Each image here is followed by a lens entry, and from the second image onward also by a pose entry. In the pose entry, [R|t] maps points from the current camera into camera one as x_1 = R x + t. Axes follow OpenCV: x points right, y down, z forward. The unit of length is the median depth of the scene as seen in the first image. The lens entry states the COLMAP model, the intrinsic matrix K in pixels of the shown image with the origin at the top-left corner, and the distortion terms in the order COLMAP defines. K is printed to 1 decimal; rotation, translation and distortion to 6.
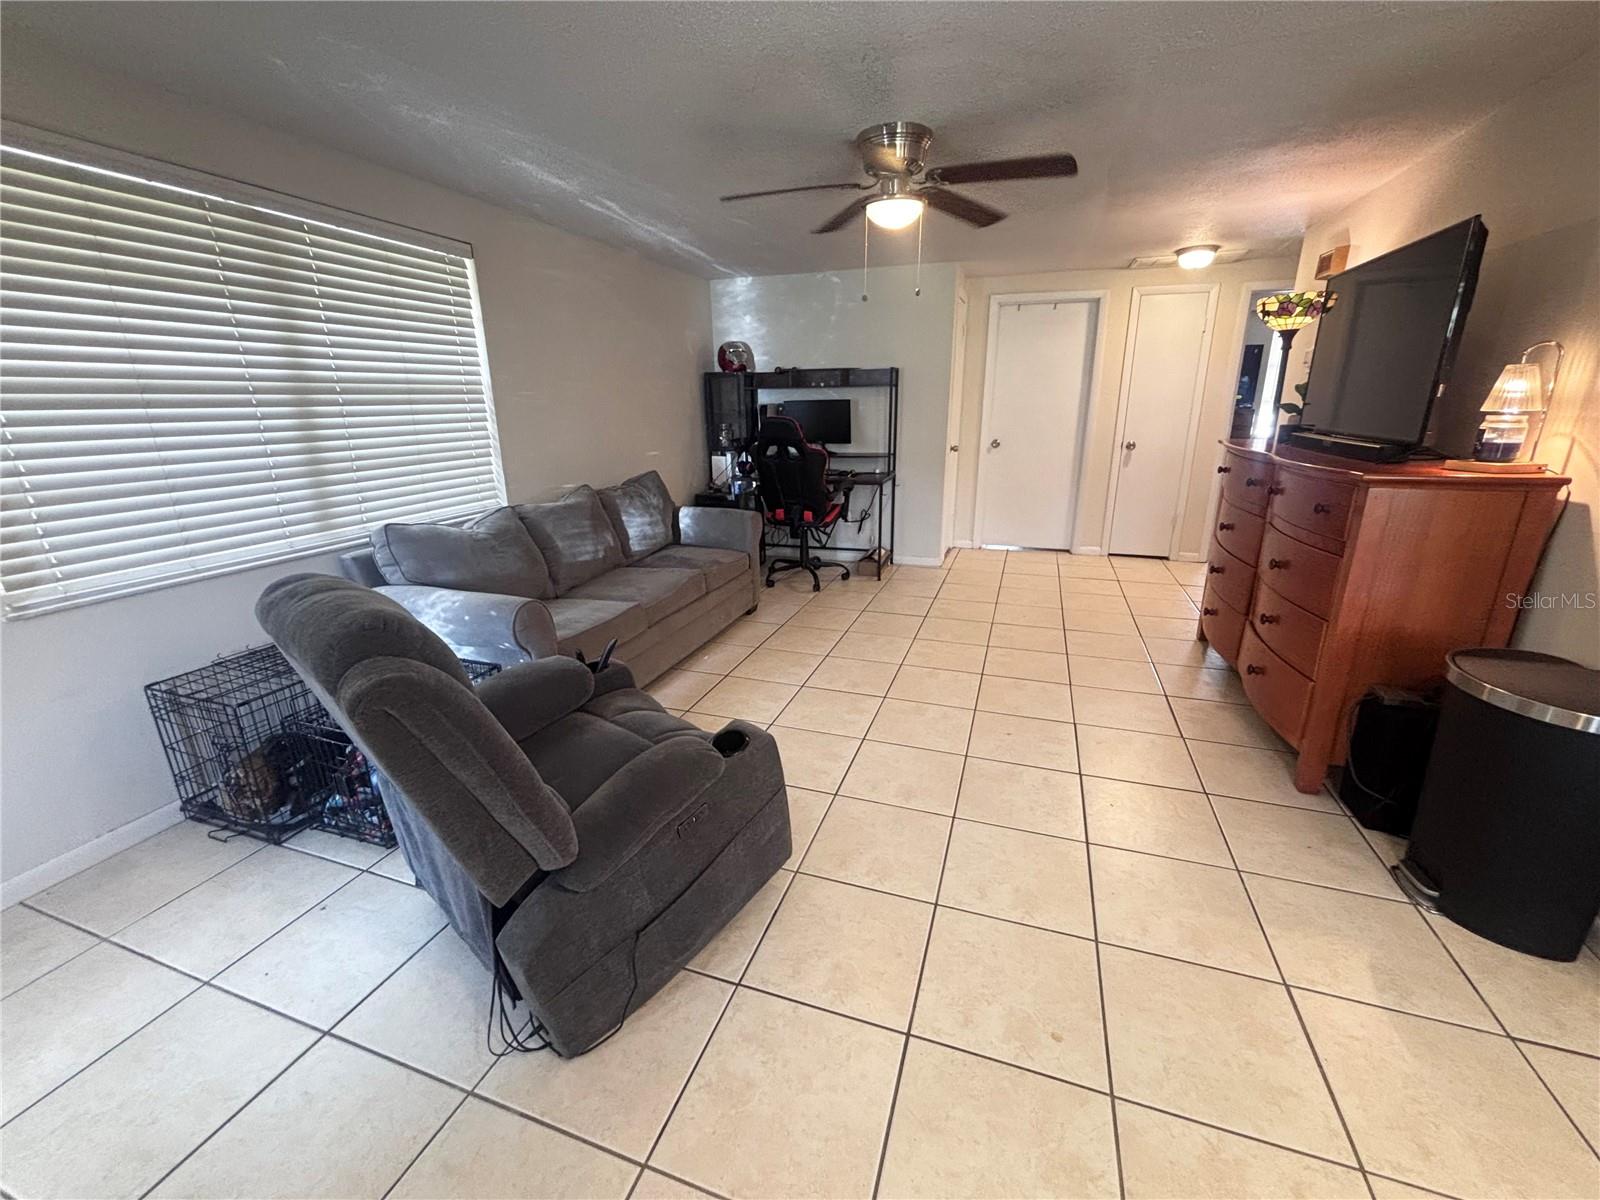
lens RADIAL K [[659.9, 0, 800.1], [0, 659.9, 598.1], [0, 0, 1]] dist [0.007495, 0.000710]
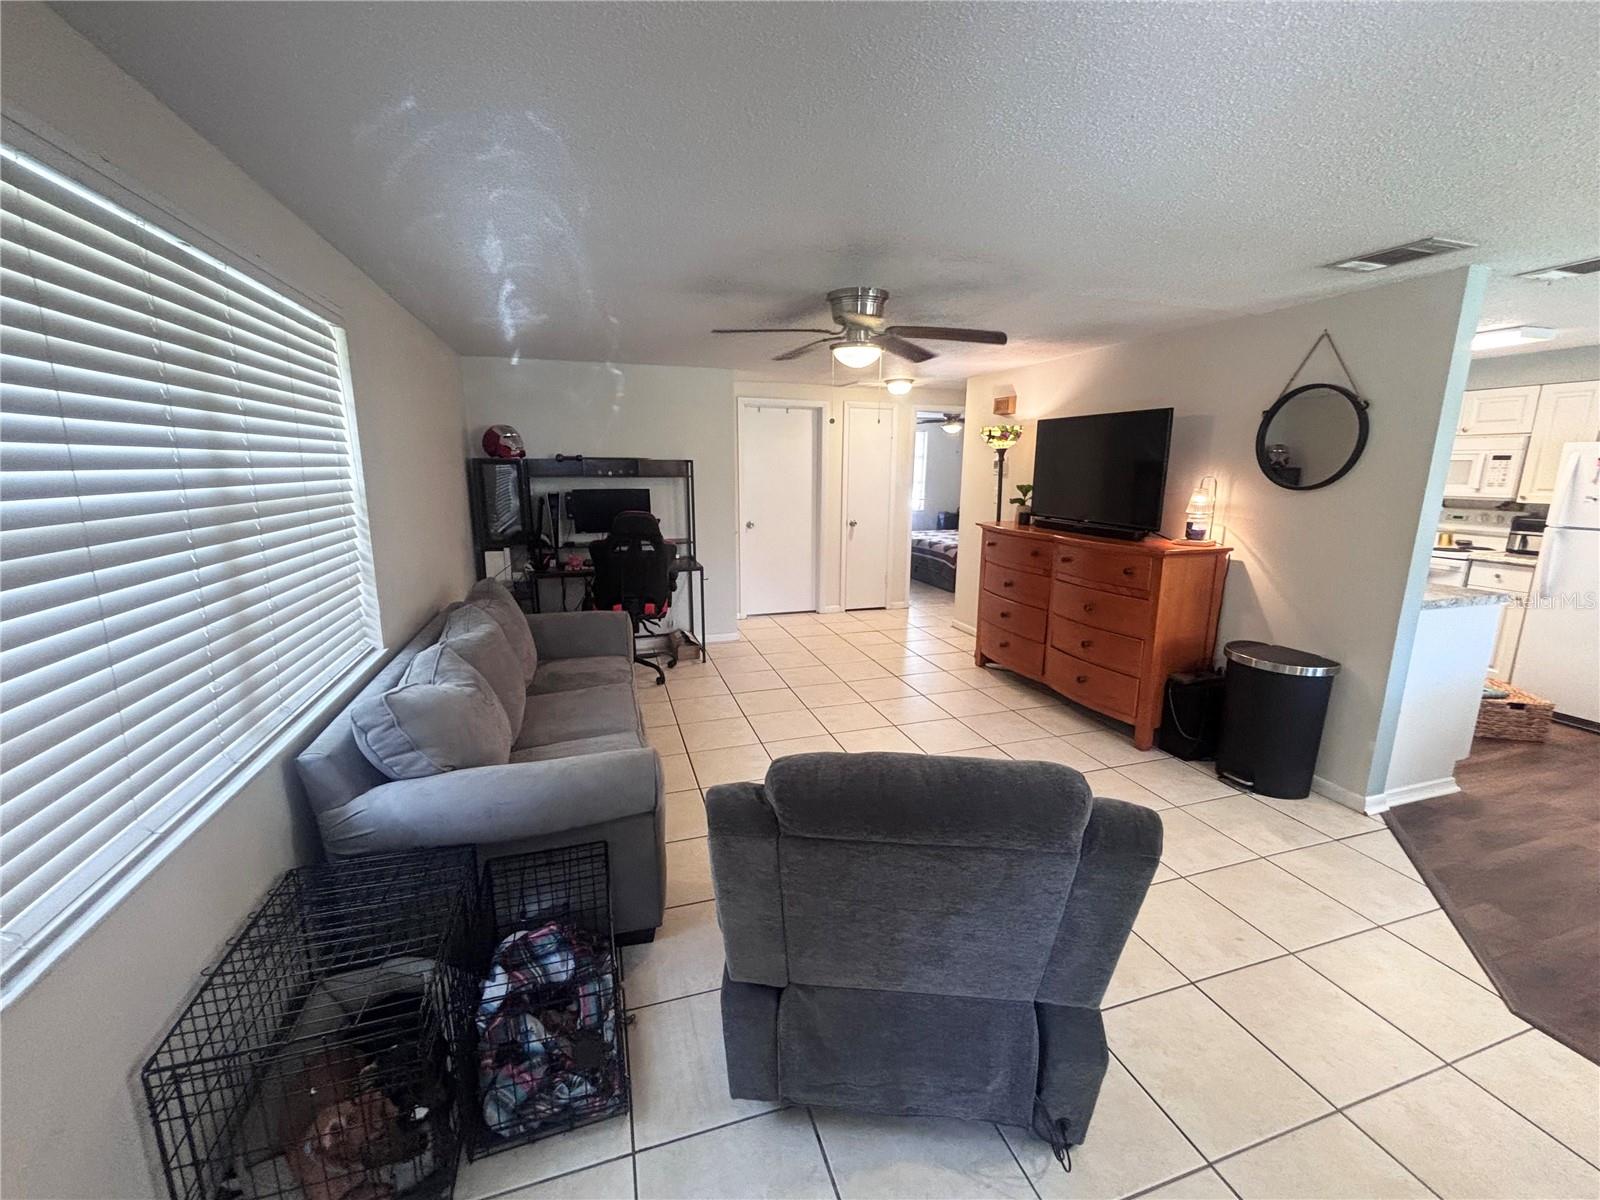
lens RADIAL K [[653.5, 0, 800.0], [0, 653.5, 600.0], [0, 0, 1]] dist [0.001585, -0.000666]
pose [[0.798646, -0.109481, 0.591759, -0.391320], [0.162839, 0.985945, -0.037360, -0.067162], [-0.579352, 0.126199, 0.805249, 0.097587]]
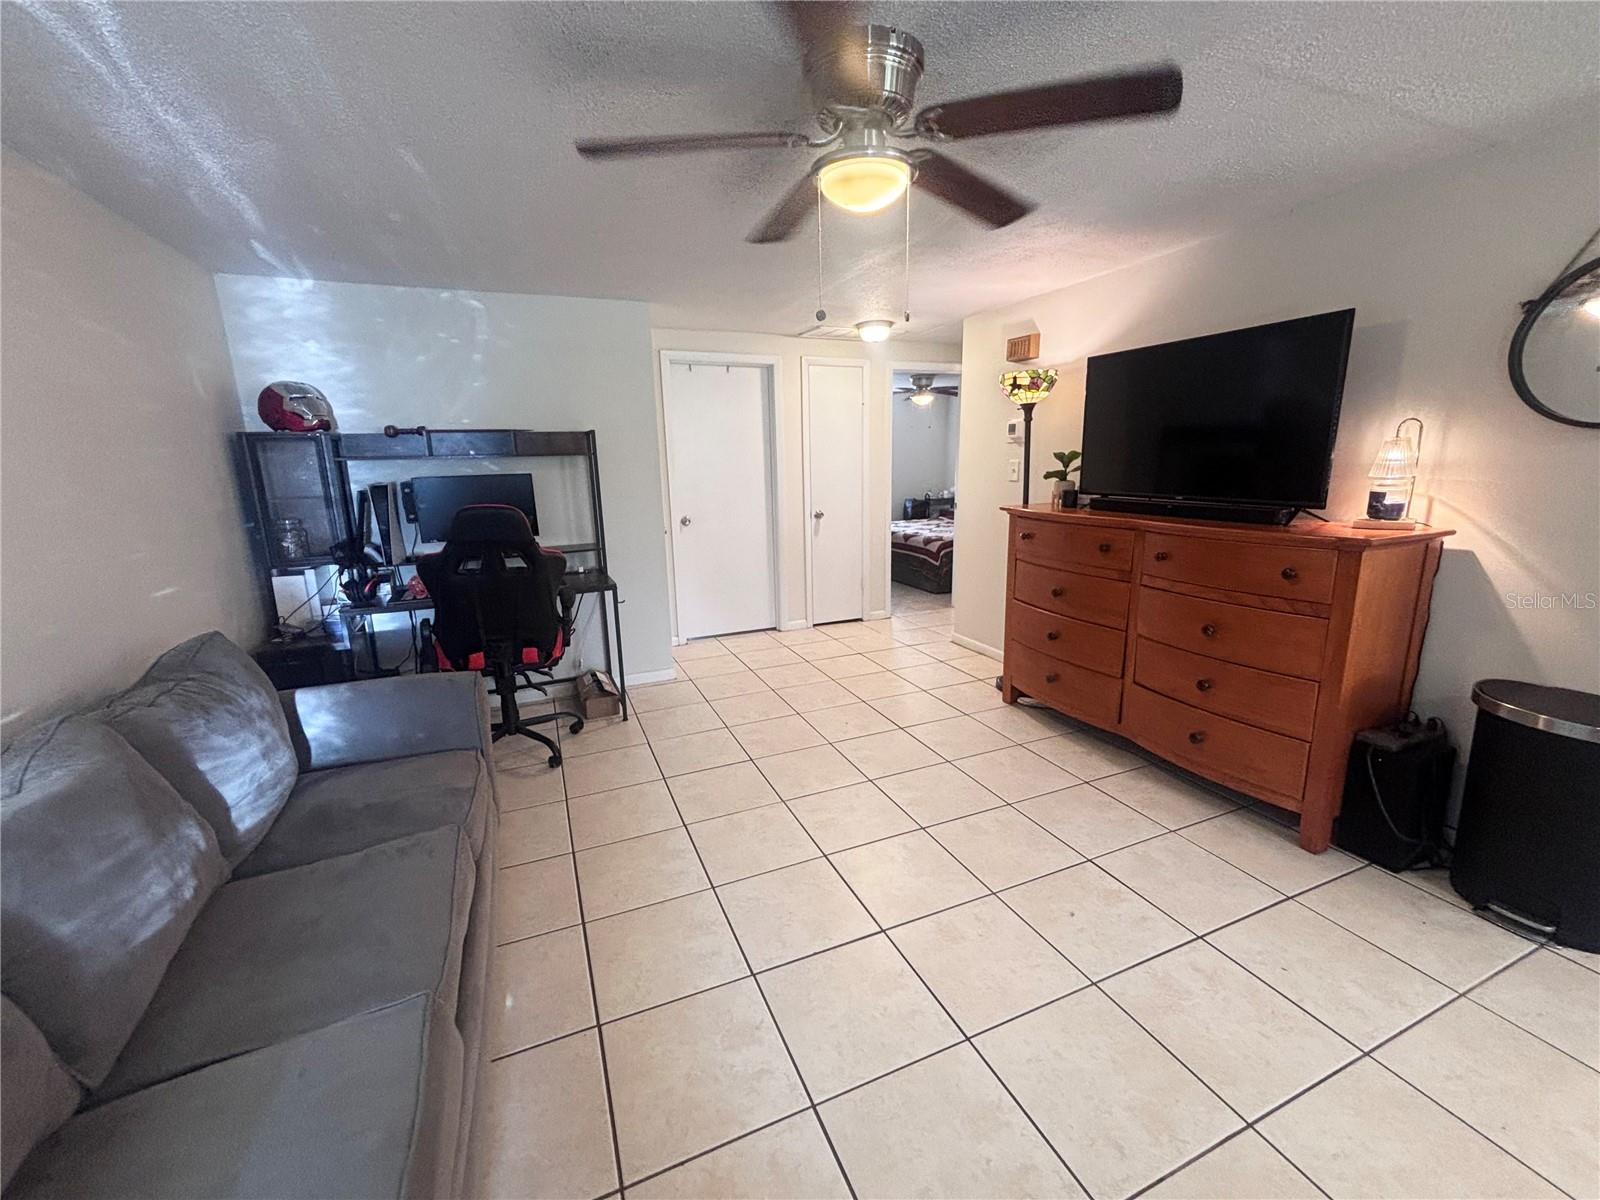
lens RADIAL K [[654.0, 0, 802.6], [0, 654.0, 596.3], [0, 0, 1]] dist [-0.001907, -0.000026]
pose [[0.739774, -0.146153, 0.656790, -0.204542], [0.209425, 0.977653, -0.018332, -0.117119], [-0.639434, 0.151110, 0.753851, 0.363413]]
